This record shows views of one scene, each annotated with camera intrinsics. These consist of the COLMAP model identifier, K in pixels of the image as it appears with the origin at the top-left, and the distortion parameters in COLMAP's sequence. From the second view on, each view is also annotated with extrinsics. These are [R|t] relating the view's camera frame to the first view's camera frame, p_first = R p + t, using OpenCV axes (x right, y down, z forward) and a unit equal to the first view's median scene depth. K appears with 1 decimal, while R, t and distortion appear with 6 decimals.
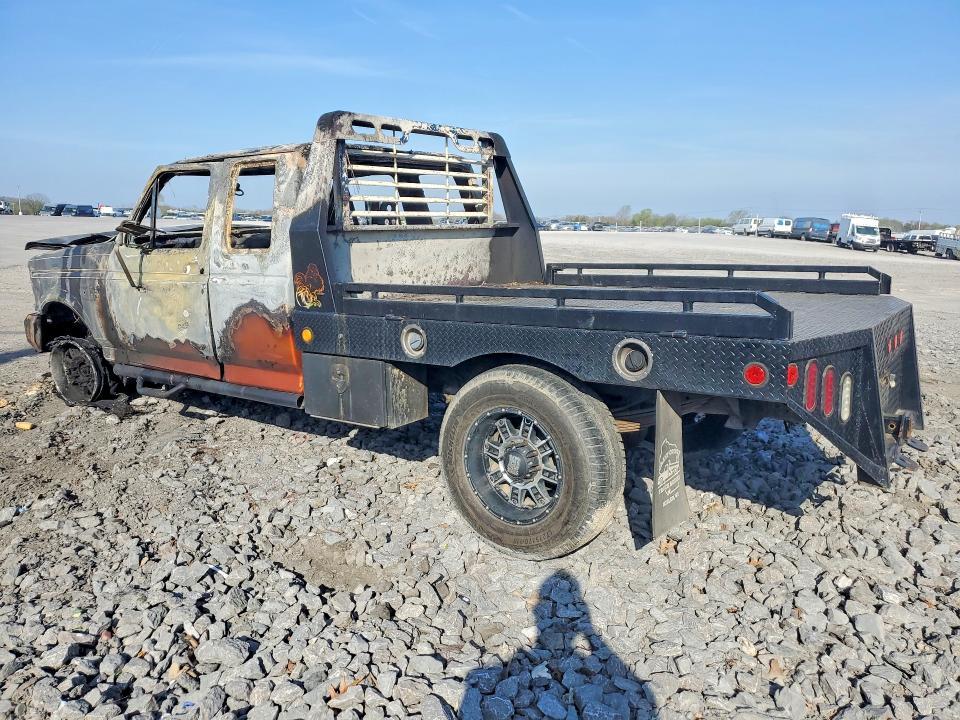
lens RADIAL K [[759.4, 0, 480.0], [0, 759.4, 360.0], [0, 0, 1]] dist [0.058983, -0.001812]
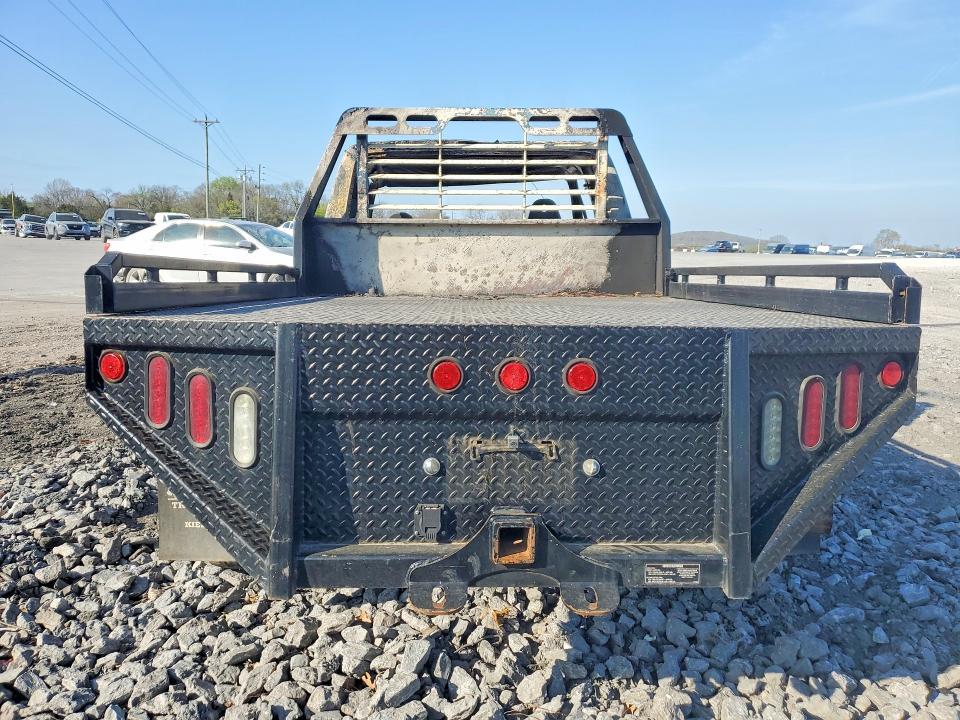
lens RADIAL K [[750.1, 0, 480.0], [0, 750.1, 360.0], [0, 0, 1]] dist [0.002514, 0.001697]
pose [[0.622316, 0.111111, -0.774840, 0.646072], [-0.147526, 0.988784, 0.023304, -0.030816], [0.768739, 0.099807, 0.631727, 0.447060]]
